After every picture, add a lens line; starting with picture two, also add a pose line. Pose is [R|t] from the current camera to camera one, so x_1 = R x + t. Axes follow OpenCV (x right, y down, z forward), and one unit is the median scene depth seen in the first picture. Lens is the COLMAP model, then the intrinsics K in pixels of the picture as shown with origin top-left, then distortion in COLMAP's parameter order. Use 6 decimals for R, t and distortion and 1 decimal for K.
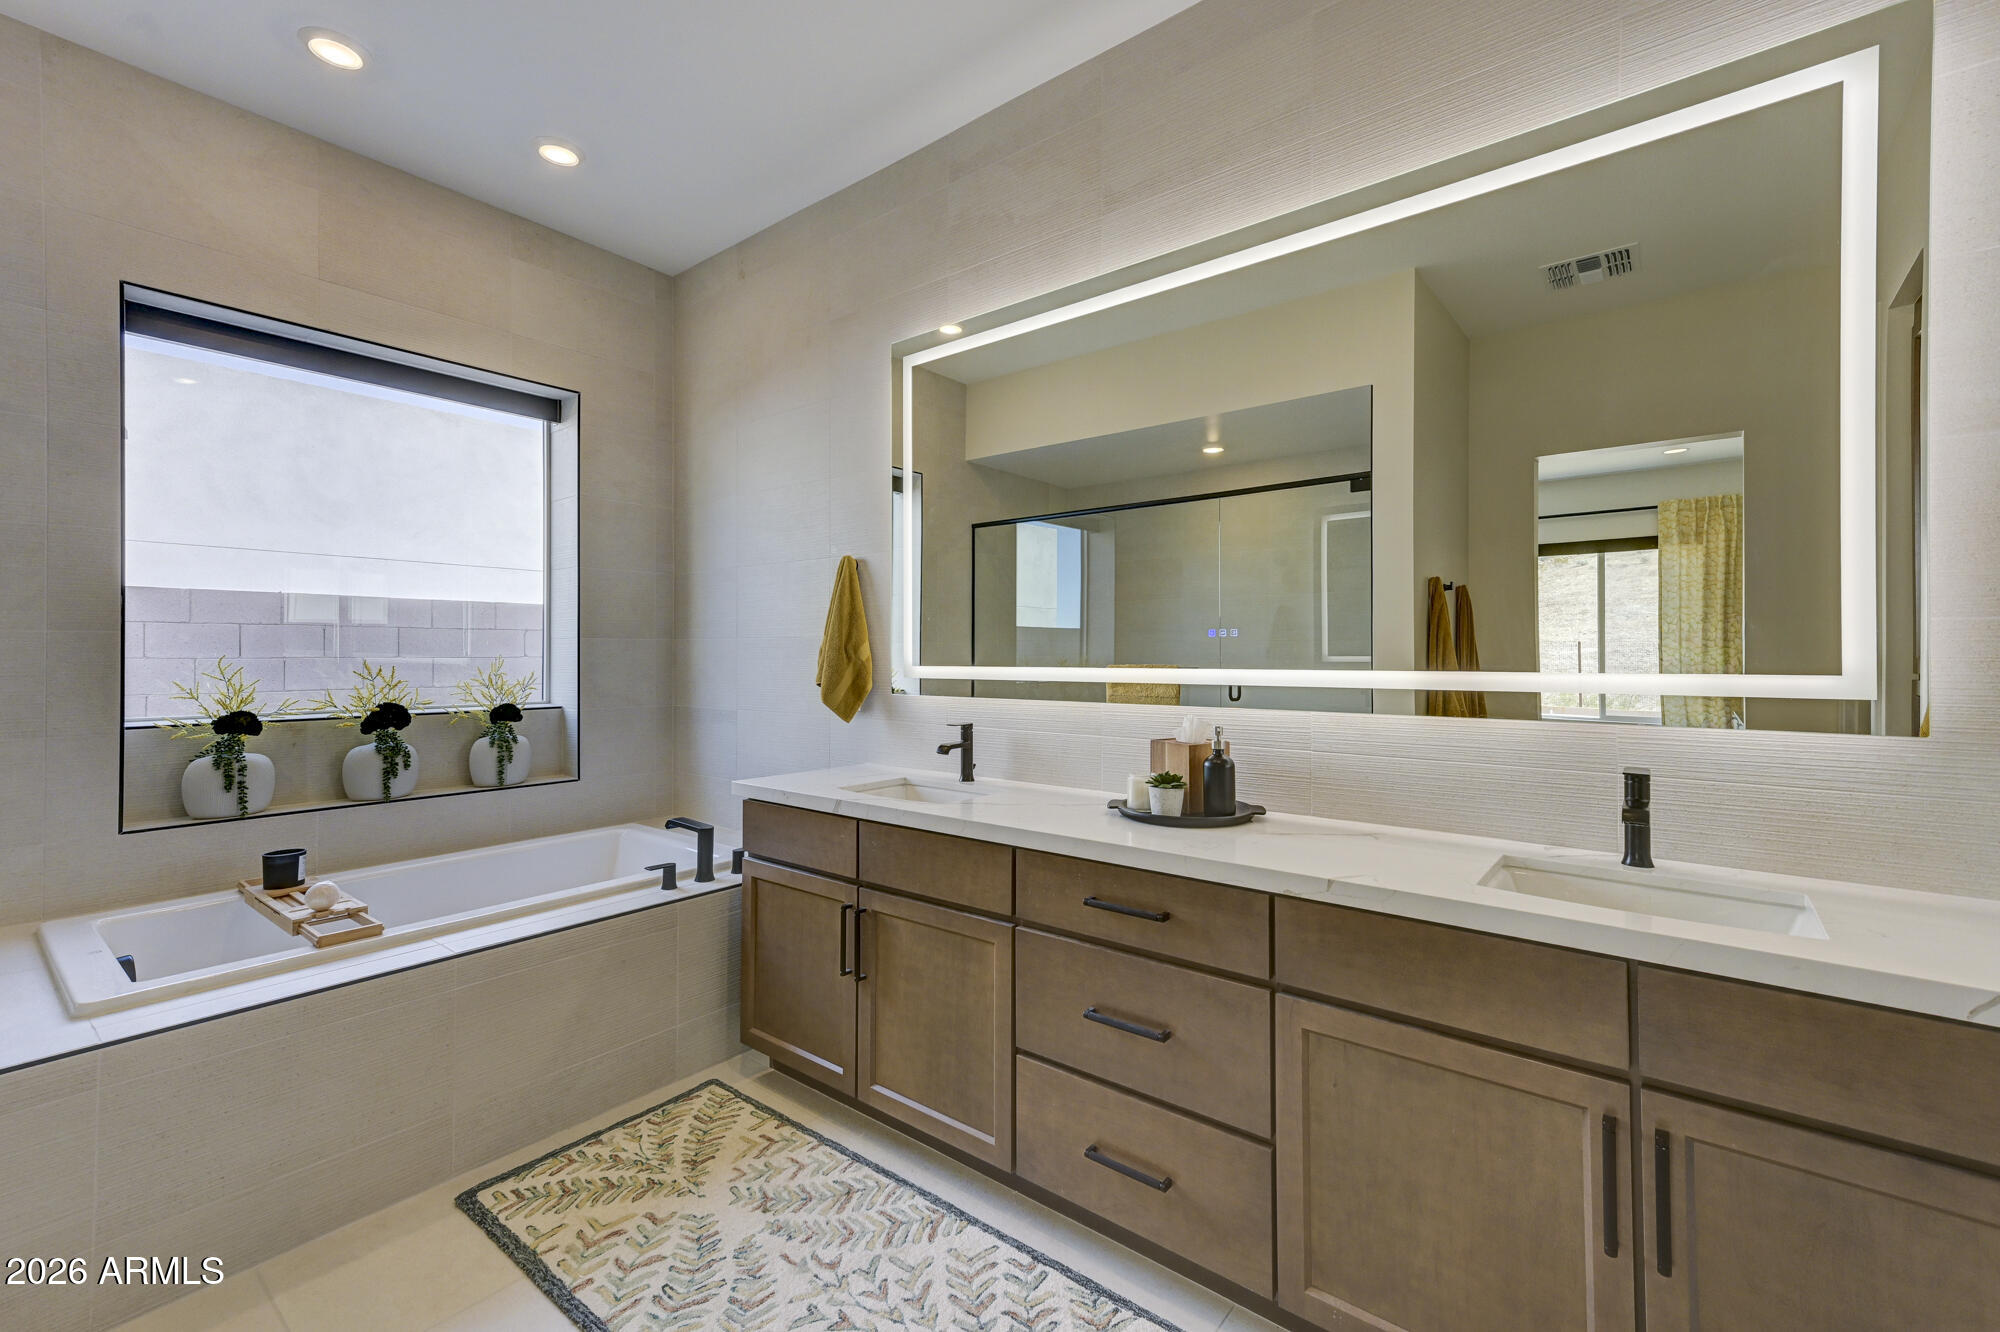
lens RADIAL K [[836.7, 0, 1004.3], [0, 836.7, 641.7], [0, 0, 1]] dist [0.001195, 0.000155]
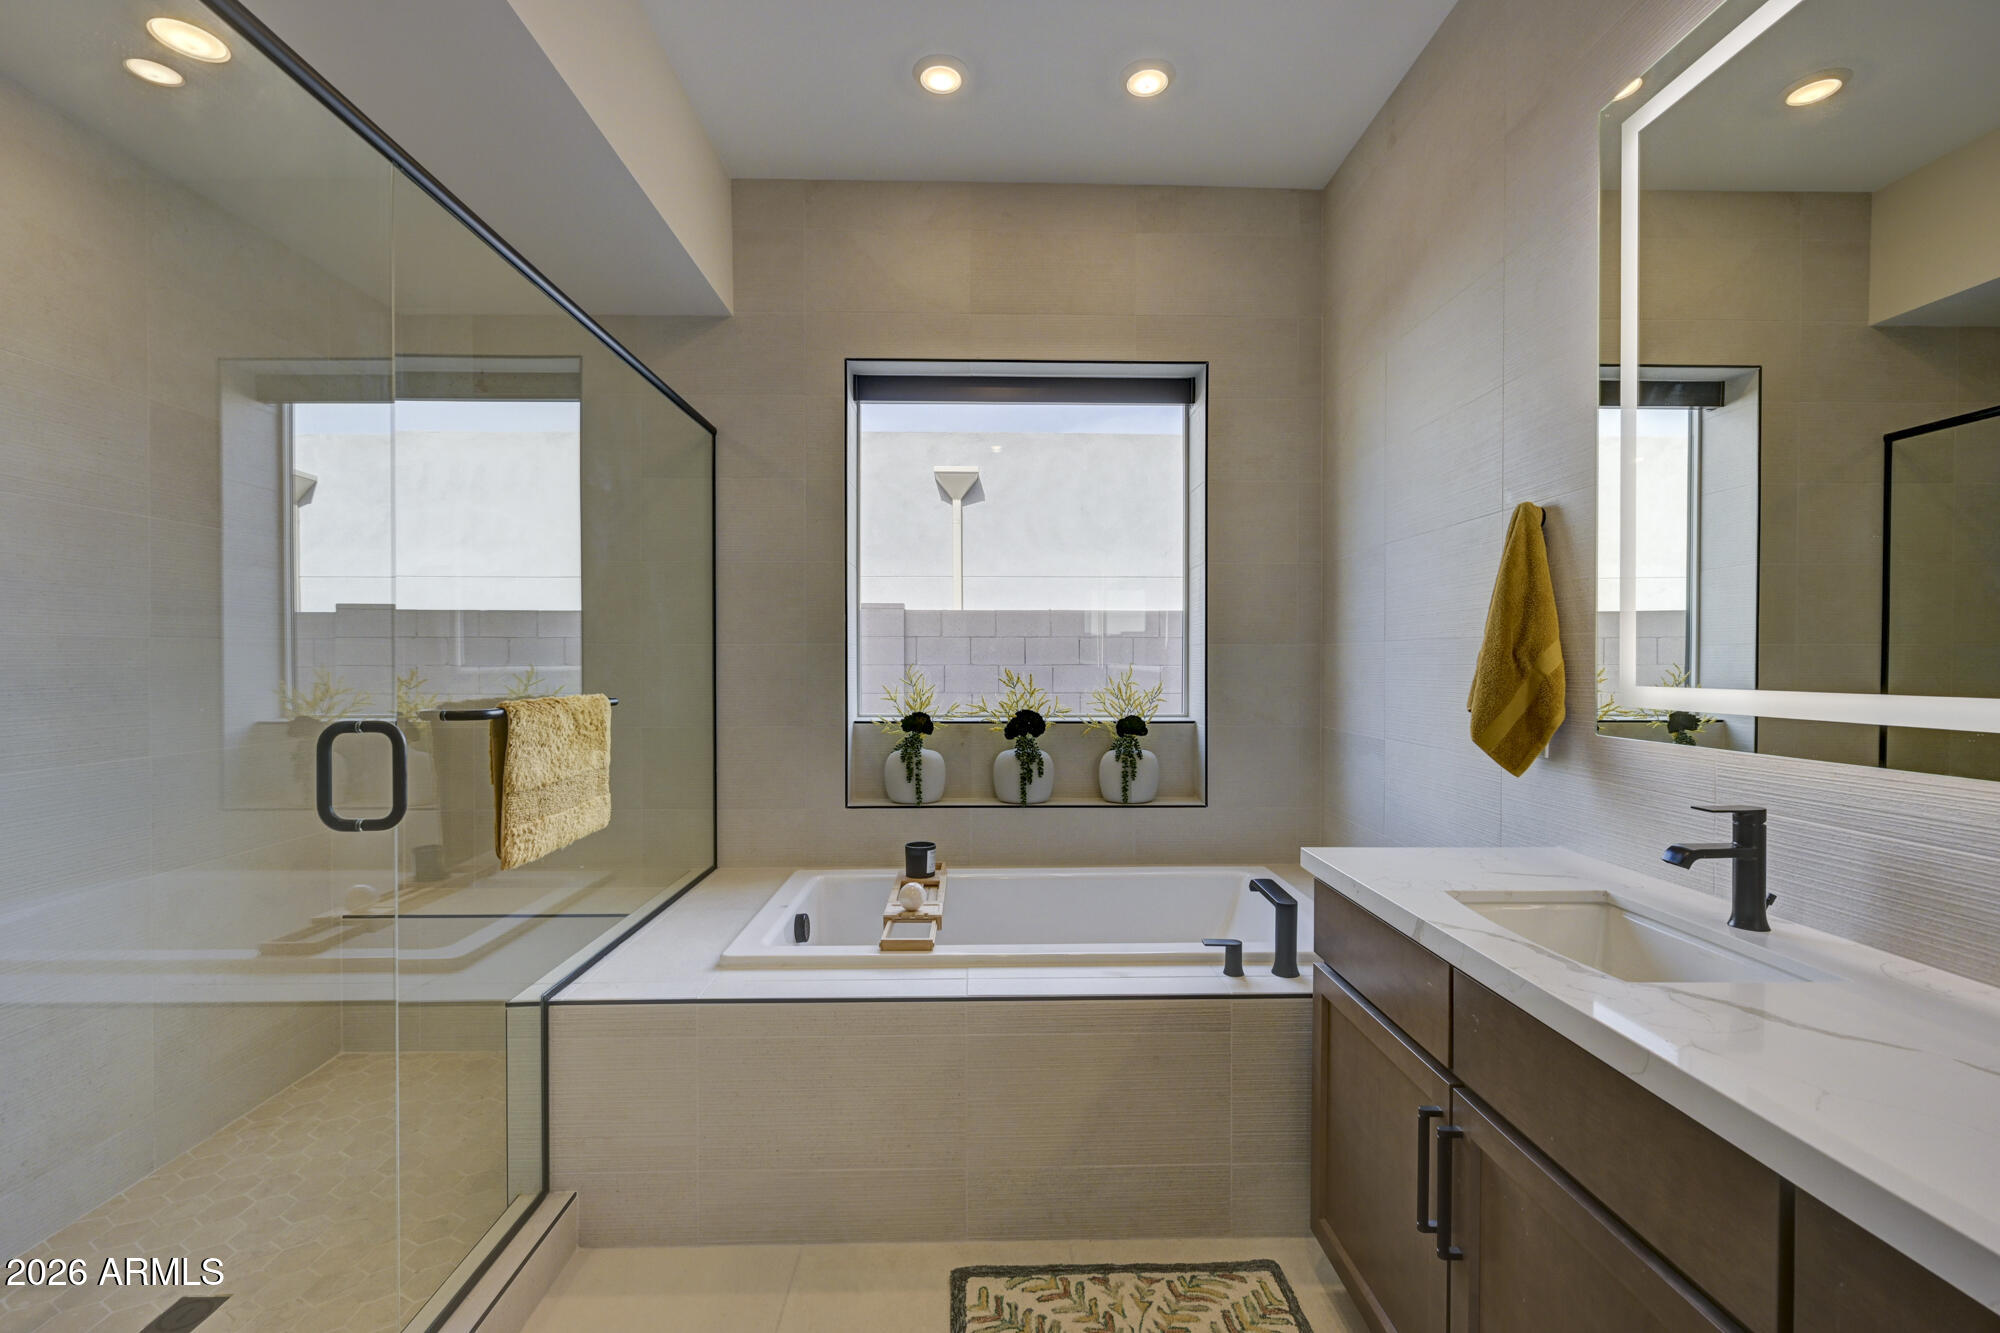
lens RADIAL K [[858.9, 0, 1000.0], [0, 858.9, 666.5], [0, 0, 1]] dist [-0.001774, -0.000047]
pose [[0.637207, 0.005539, -0.770673, 0.054011], [0.010306, 0.999824, 0.015707, 0.002930], [0.770624, -0.017952, 0.637038, 0.311720]]
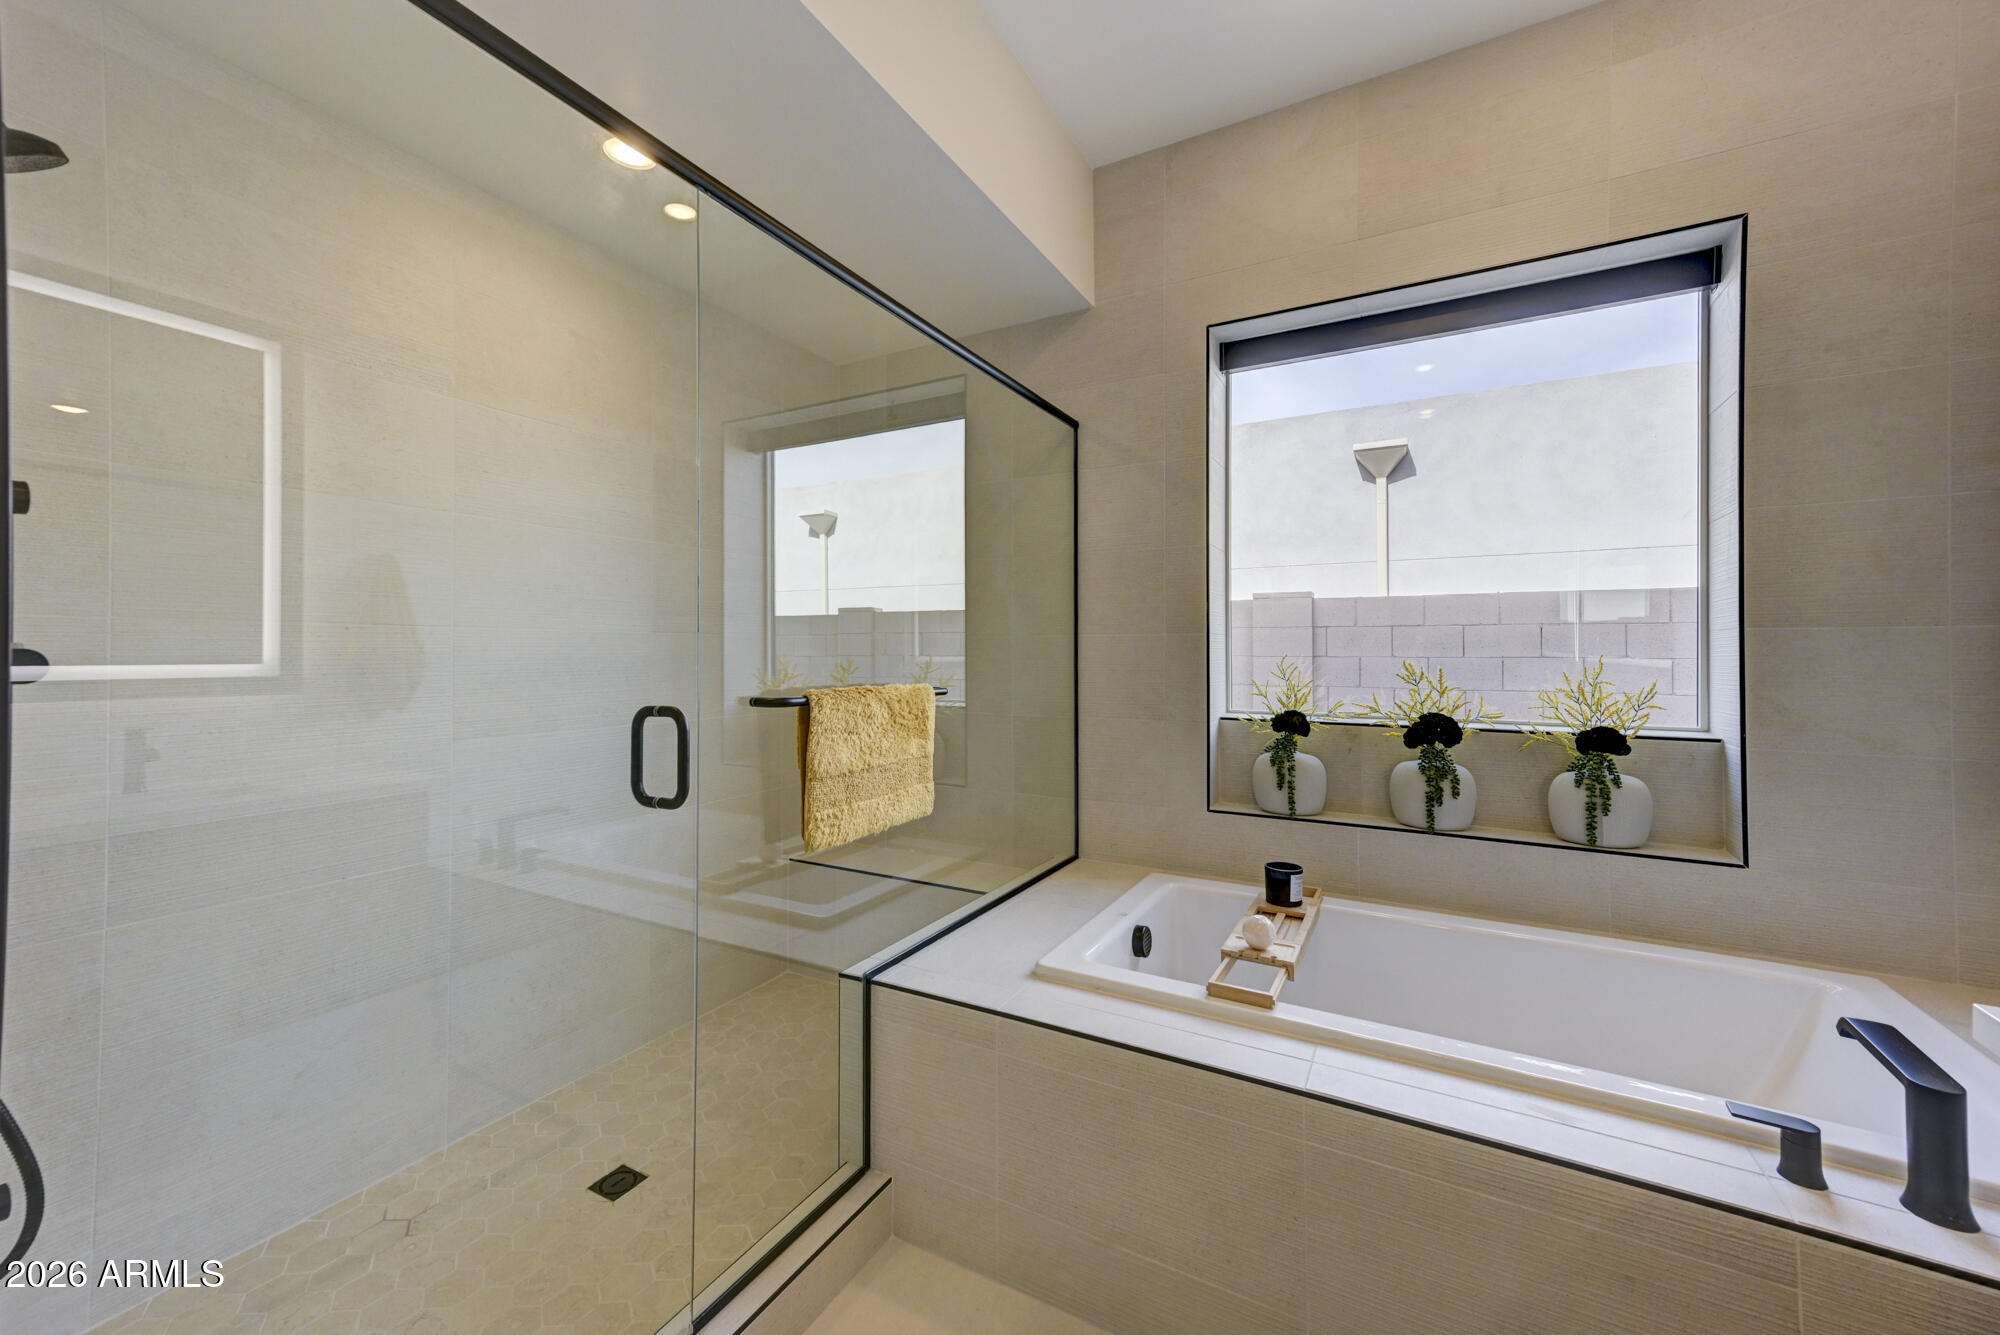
lens RADIAL K [[780.7, 0, 992.3], [0, 780.7, 648.0], [0, 0, 1]] dist [0.020903, 0.000369]
pose [[0.155477, -0.005822, -0.987822, -0.039075], [0.012745, 0.999911, -0.003888, 0.006523], [0.987757, -0.011986, 0.155537, 0.457438]]
